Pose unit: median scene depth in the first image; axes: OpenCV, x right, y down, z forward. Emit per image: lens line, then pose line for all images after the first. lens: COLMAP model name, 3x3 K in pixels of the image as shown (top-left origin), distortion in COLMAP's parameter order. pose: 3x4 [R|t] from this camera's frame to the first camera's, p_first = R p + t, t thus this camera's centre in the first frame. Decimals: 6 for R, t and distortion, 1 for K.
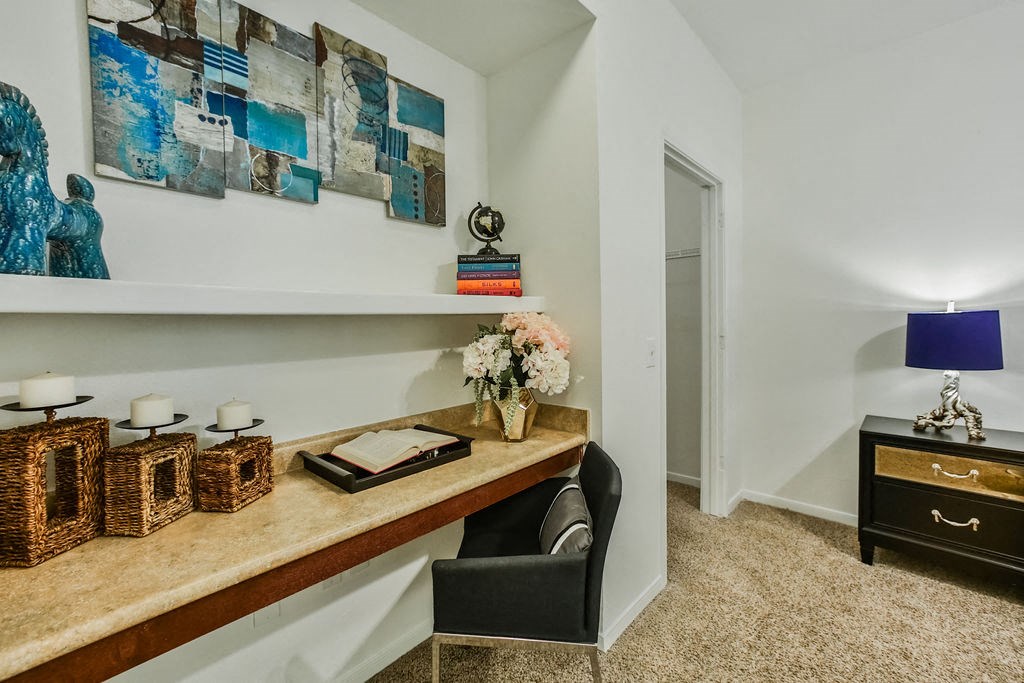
lens RADIAL K [[435.4, 0, 508.3], [0, 435.4, 331.1], [0, 0, 1]] dist [-0.015774, 0.015718]
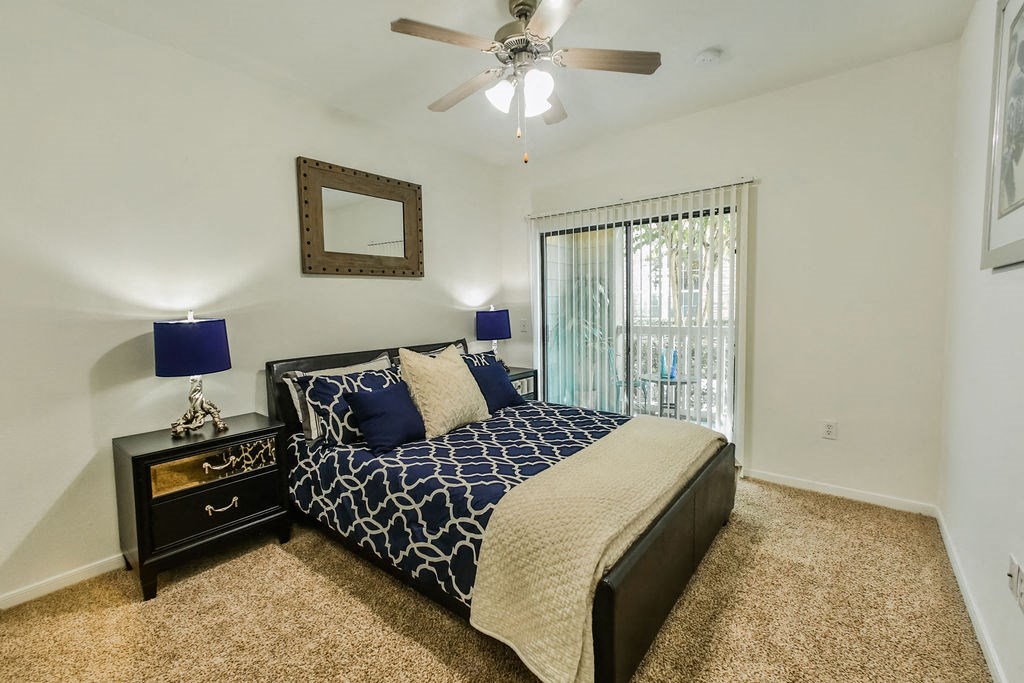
lens RADIAL K [[435.4, 0, 508.3], [0, 435.4, 331.1], [0, 0, 1]] dist [-0.015774, 0.015718]
pose [[-0.080392, -0.031289, 0.996272, -0.125694], [0.039620, 0.998617, 0.034560, -0.025513], [-0.995976, 0.042250, -0.079042, 0.304714]]
